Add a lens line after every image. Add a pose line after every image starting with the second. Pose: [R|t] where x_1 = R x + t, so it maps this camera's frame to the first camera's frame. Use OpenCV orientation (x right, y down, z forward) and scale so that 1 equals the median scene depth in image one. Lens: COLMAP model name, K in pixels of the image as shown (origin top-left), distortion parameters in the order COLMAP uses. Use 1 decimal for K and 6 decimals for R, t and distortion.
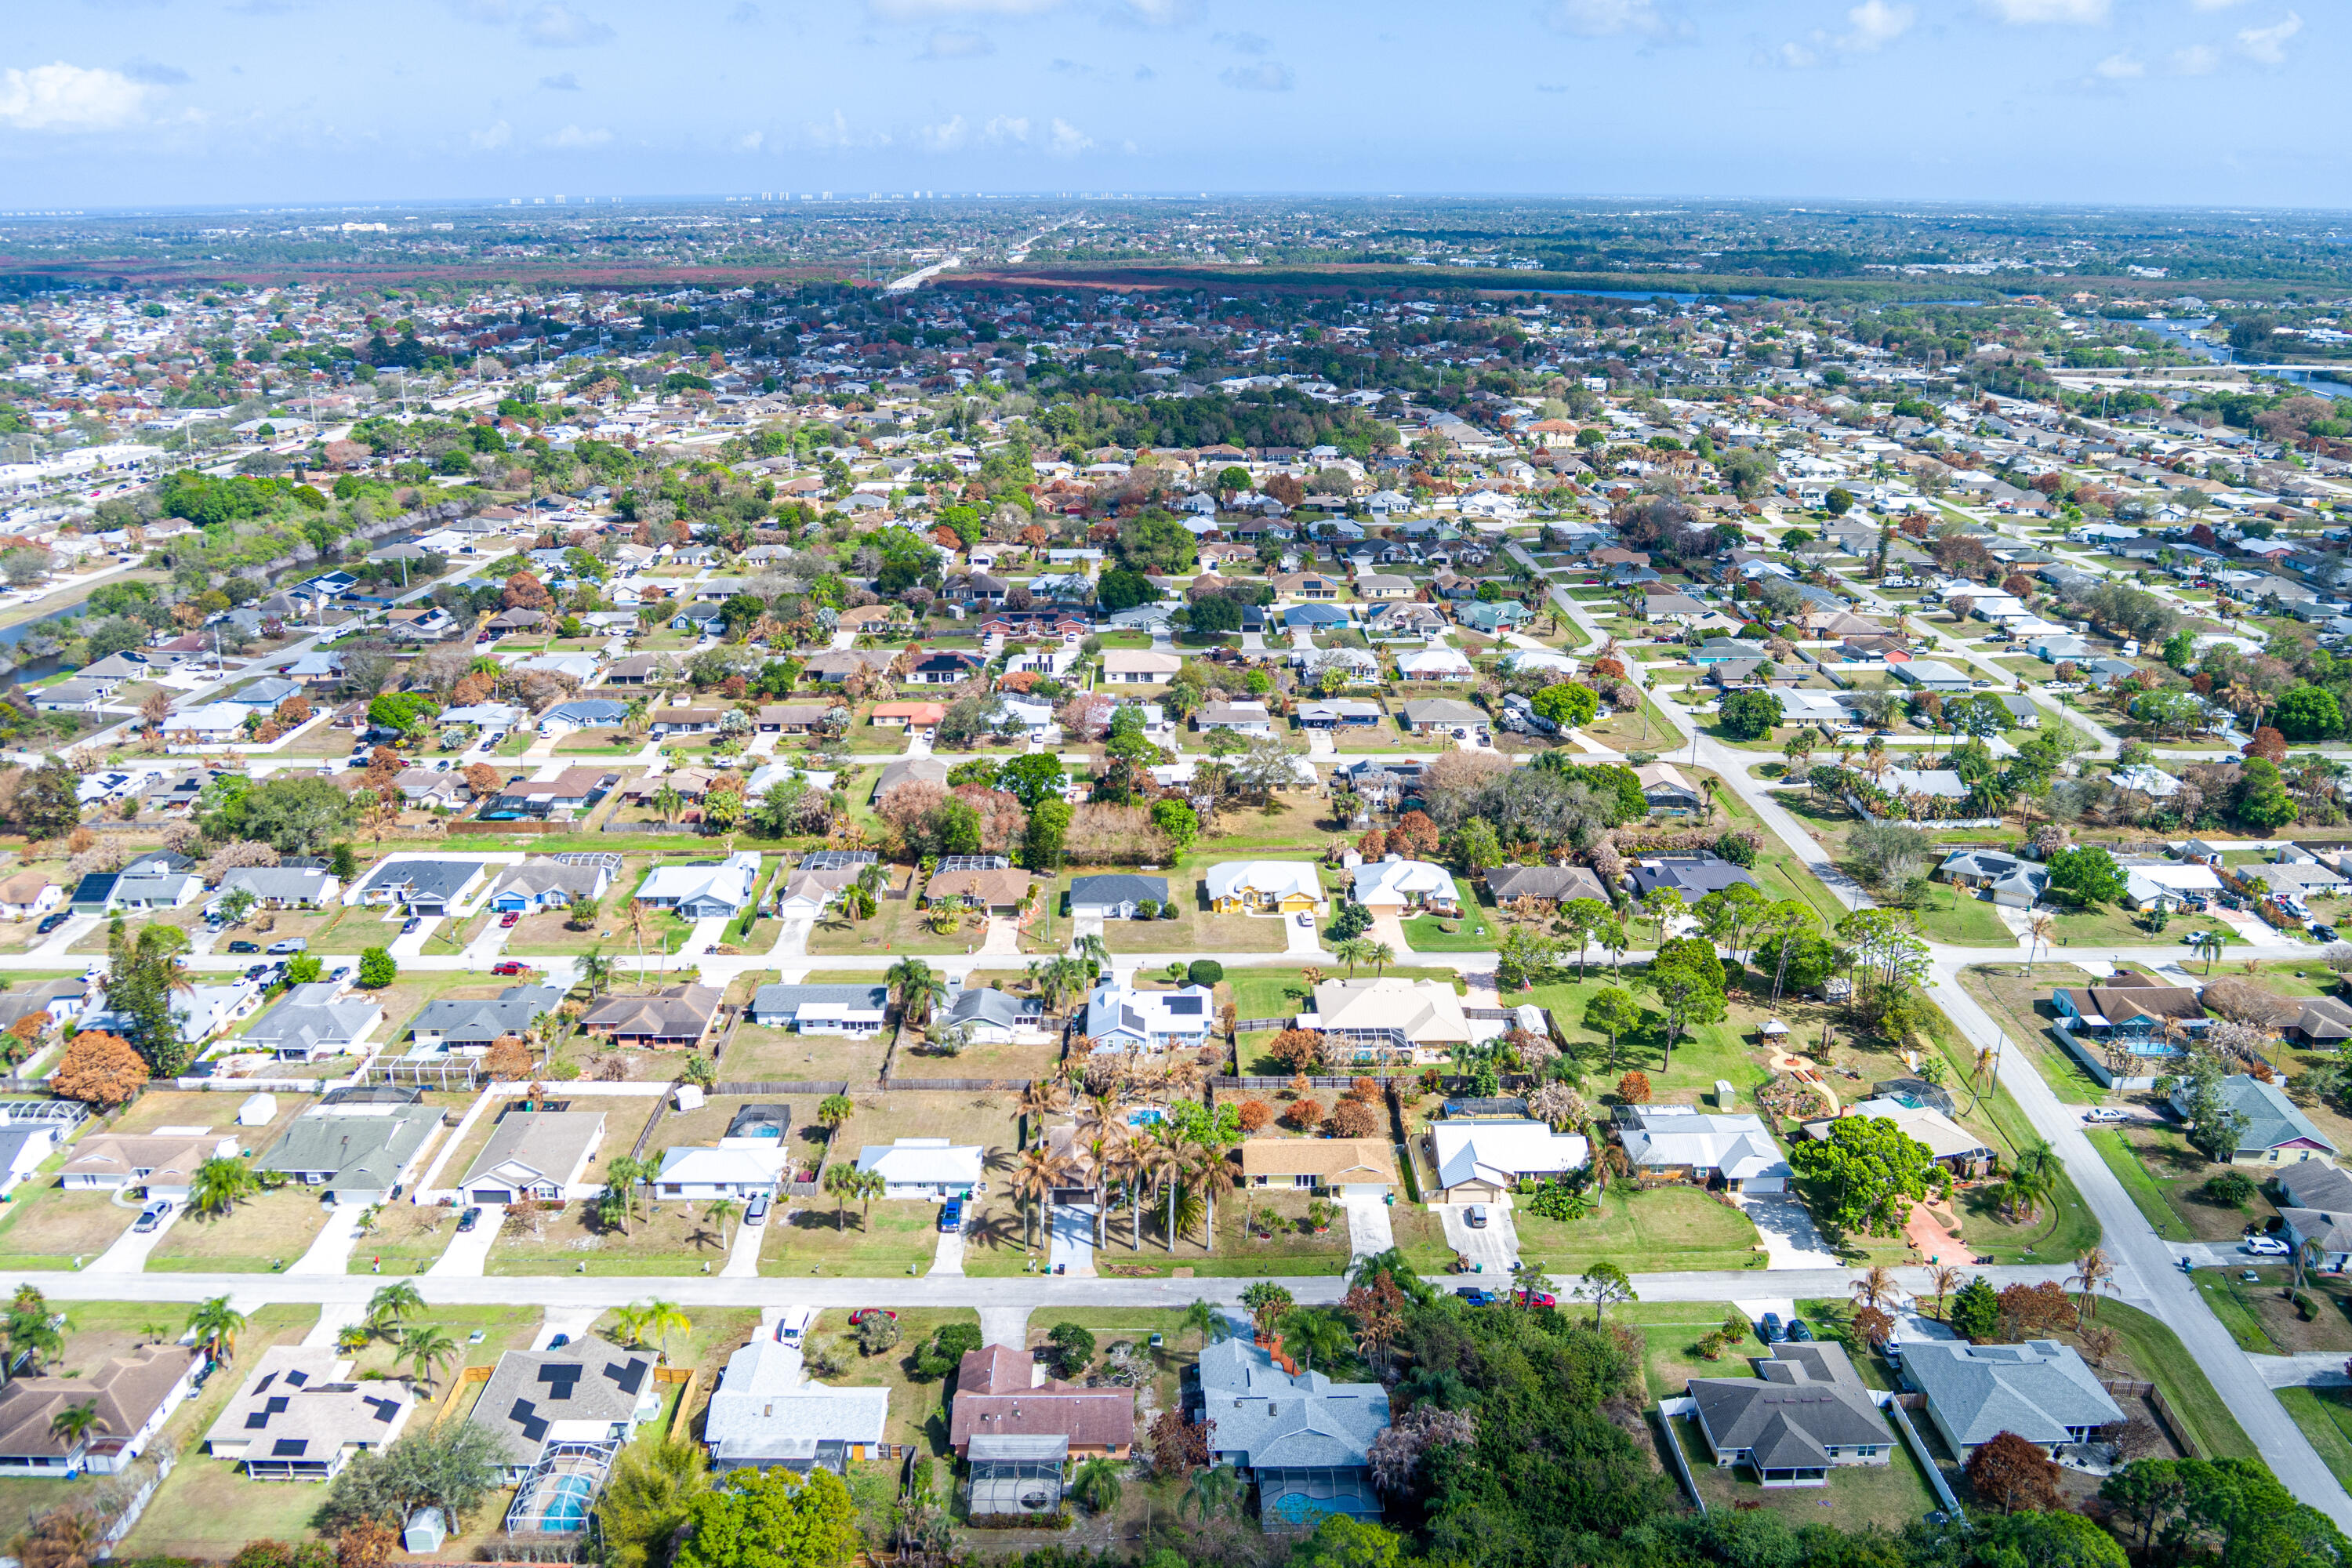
lens RADIAL K [[1894.3, 0, 1168.2], [0, 1894.3, 764.5], [0, 0, 1]] dist [-0.068808, 0.007605]
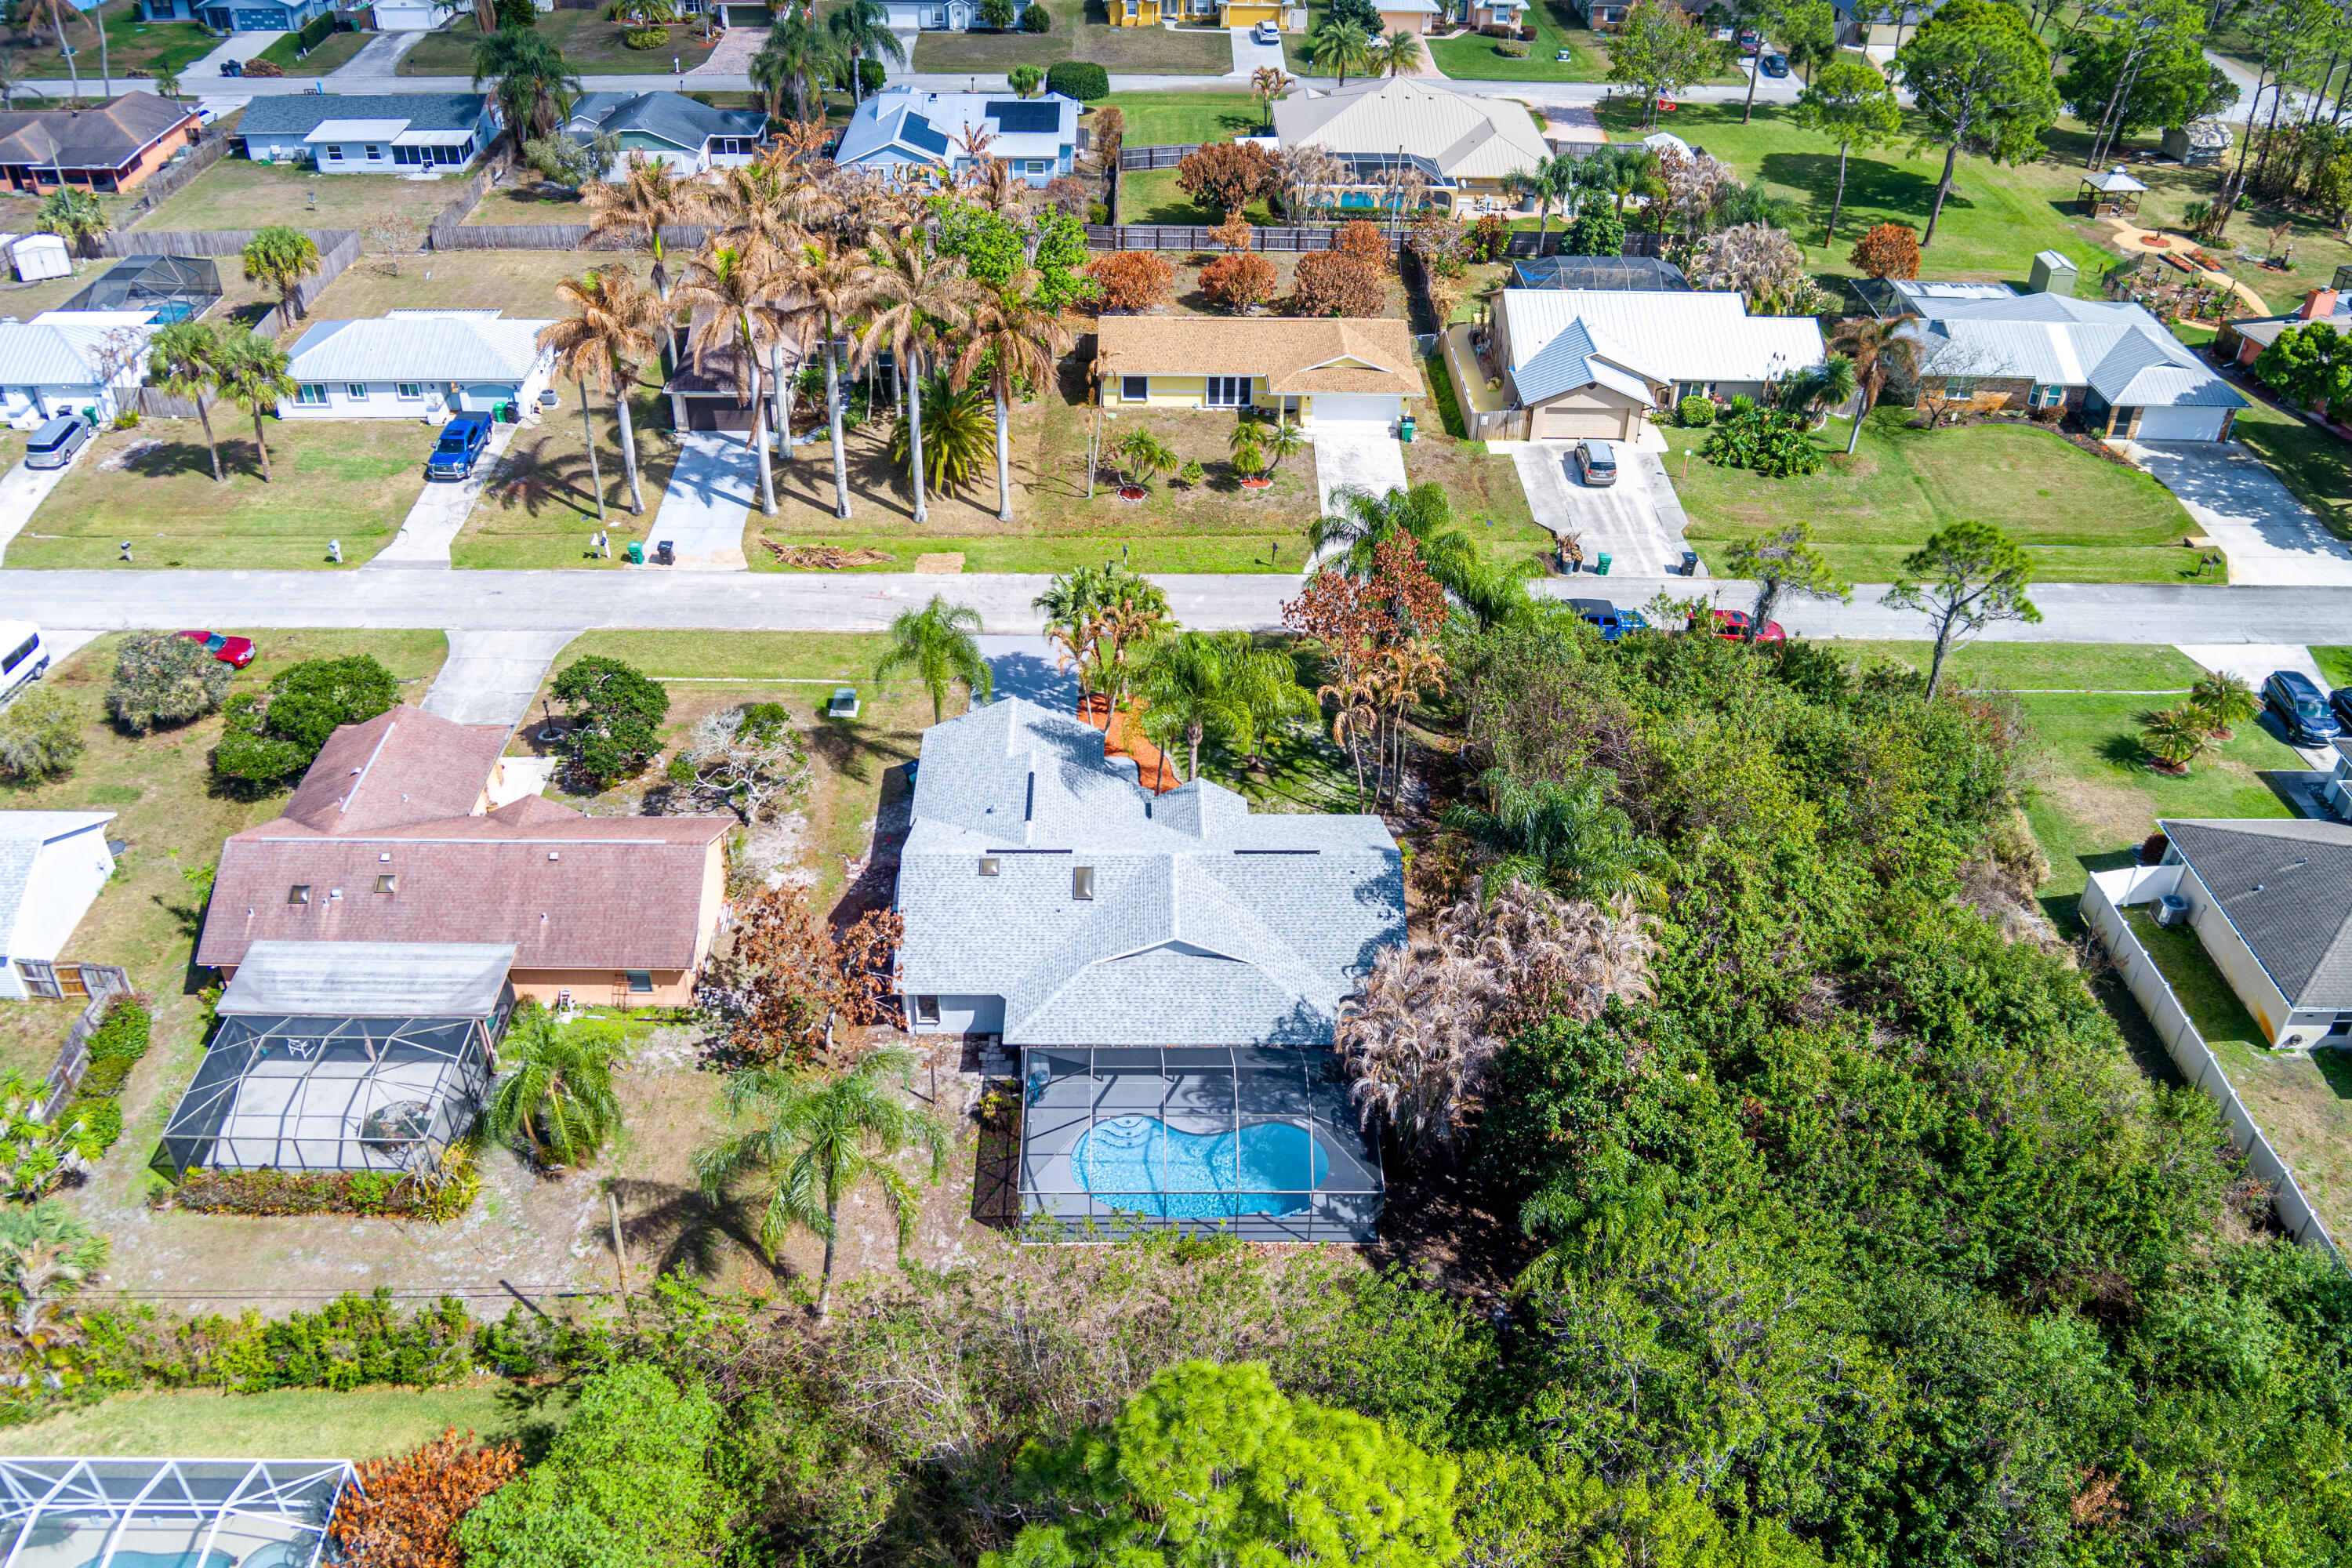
lens RADIAL K [[1894.3, 0, 1168.2], [0, 1894.3, 764.5], [0, 0, 1]] dist [-0.068808, 0.007605]
pose [[0.999896, 0.010924, 0.009462, 0.054801], [-0.013277, 0.952926, 0.302911, 0.168592], [-0.005708, -0.303005, 0.952972, 0.527544]]
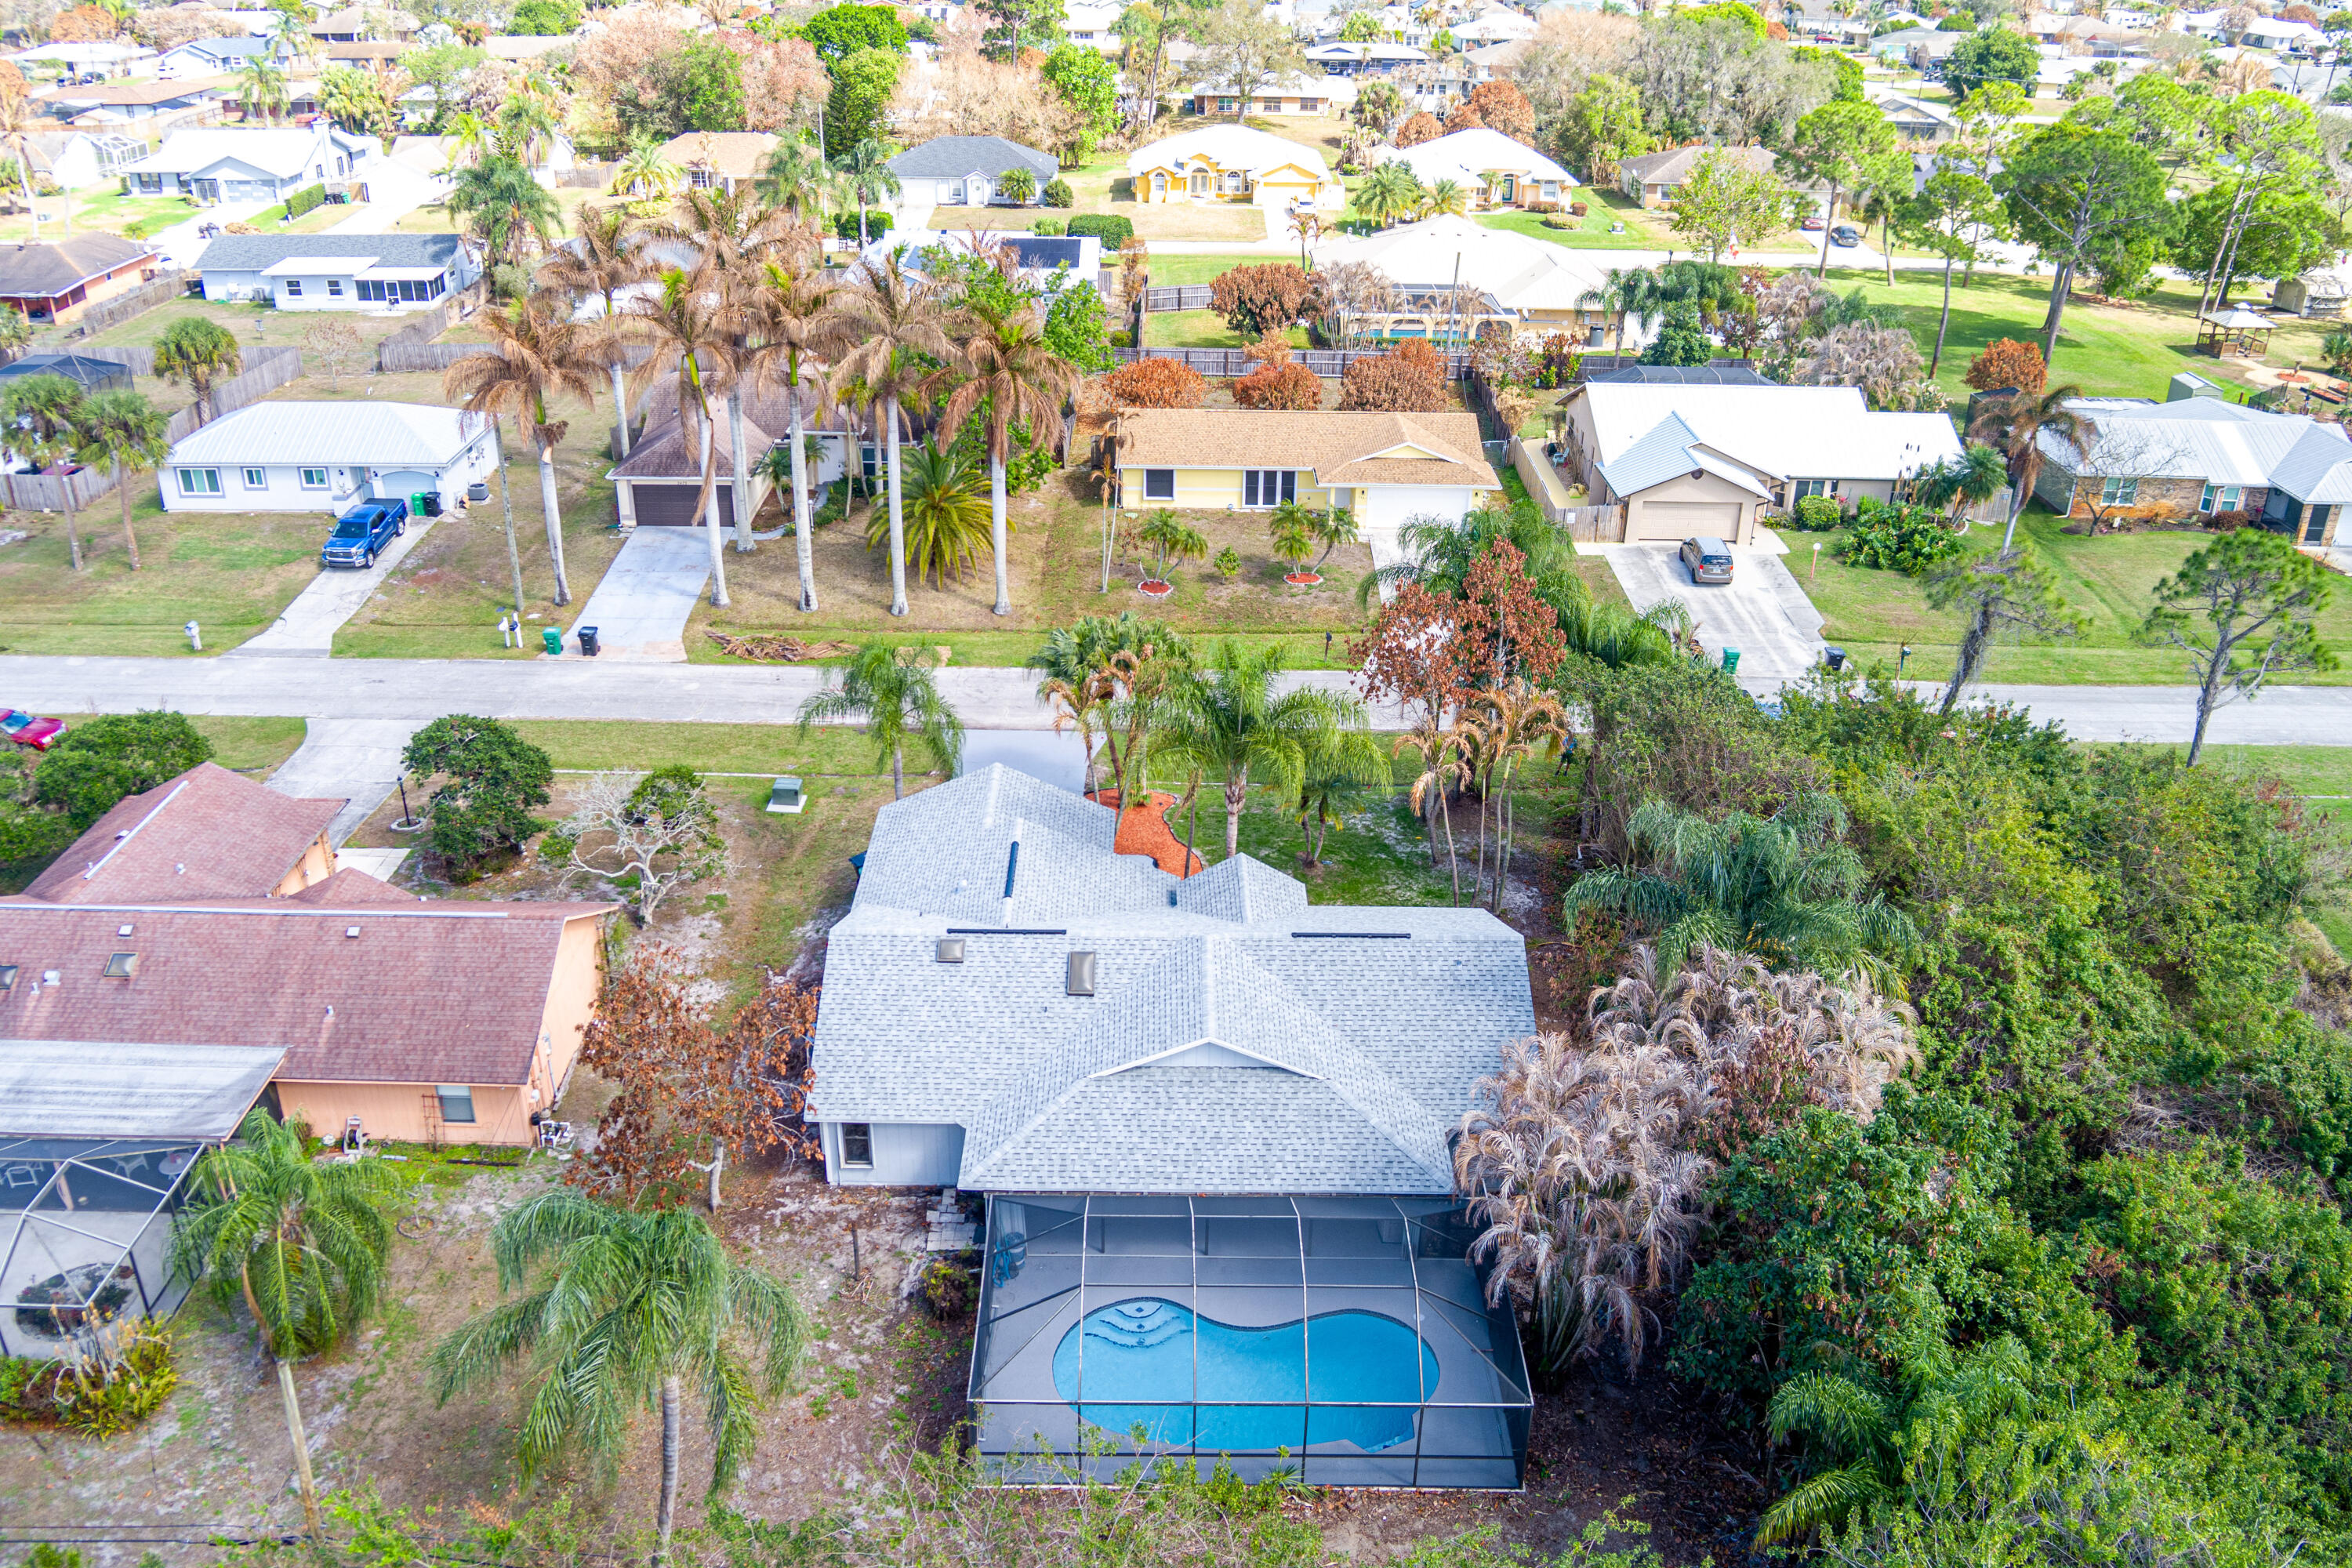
lens RADIAL K [[1894.3, 0, 1168.2], [0, 1894.3, 764.5], [0, 0, 1]] dist [-0.068808, 0.007605]
pose [[0.999845, 0.016518, -0.006131, 0.055263], [-0.015381, 0.988018, 0.153570, 0.219724], [0.008594, -0.153452, 0.988119, 0.597900]]
